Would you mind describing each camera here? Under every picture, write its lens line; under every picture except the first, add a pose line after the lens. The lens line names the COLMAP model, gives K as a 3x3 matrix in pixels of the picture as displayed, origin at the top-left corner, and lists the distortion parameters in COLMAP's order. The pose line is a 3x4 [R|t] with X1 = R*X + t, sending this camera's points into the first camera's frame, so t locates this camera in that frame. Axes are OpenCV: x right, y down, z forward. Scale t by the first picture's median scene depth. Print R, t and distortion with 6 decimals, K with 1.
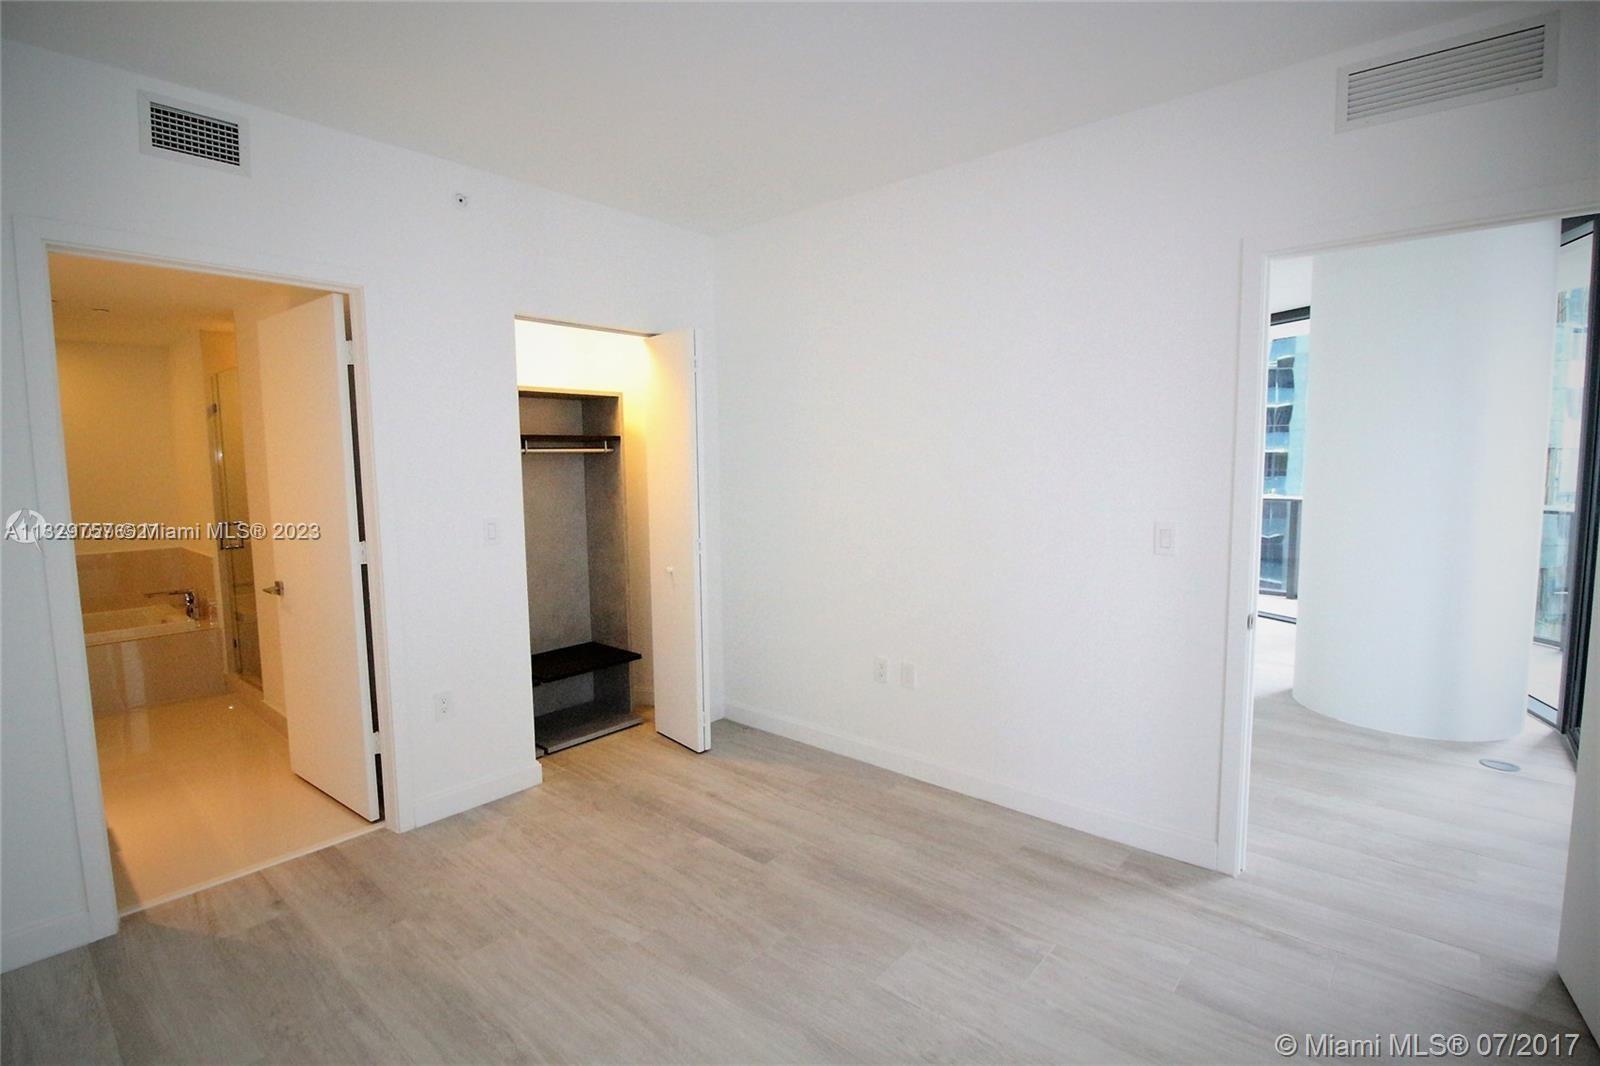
lens RADIAL K [[758.7, 0, 788.8], [0, 758.7, 532.7], [0, 0, 1]] dist [0.022330, -0.014008]
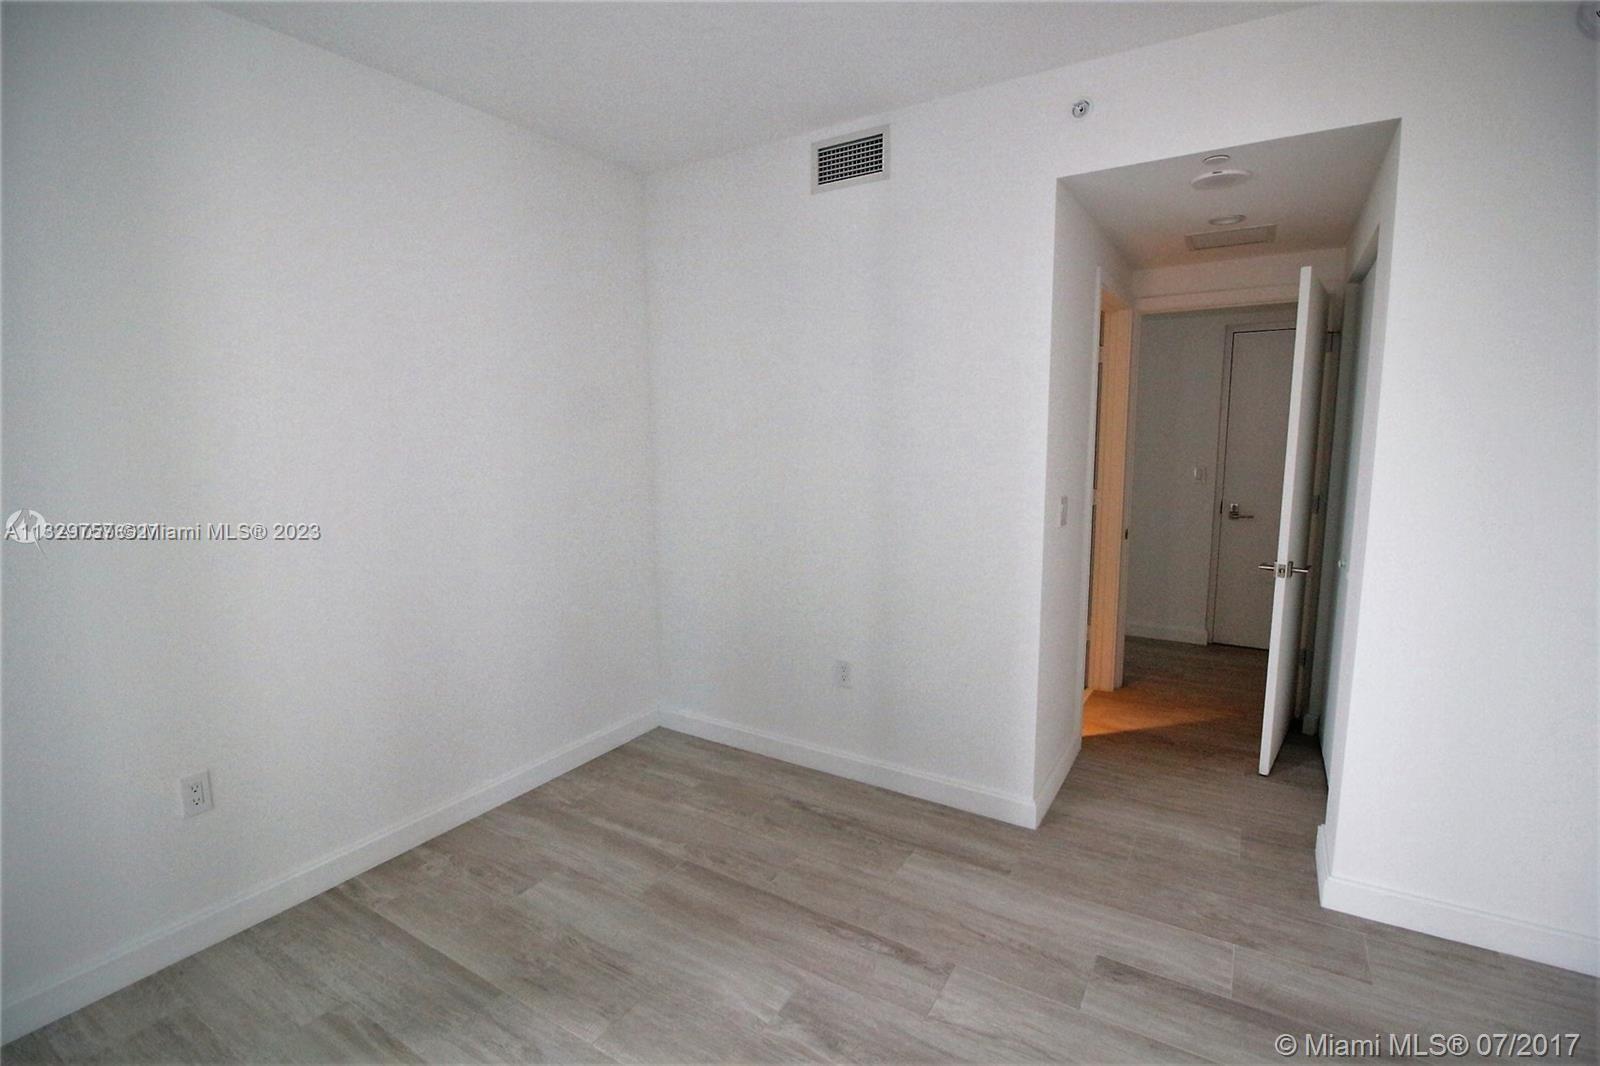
lens RADIAL K [[758.7, 0, 788.8], [0, 758.7, 532.7], [0, 0, 1]] dist [0.022330, -0.014008]
pose [[0.197091, 0.140792, -0.970223, 0.325405], [-0.083415, 0.988454, 0.126492, -0.053583], [0.976830, 0.056001, 0.206560, 0.473019]]
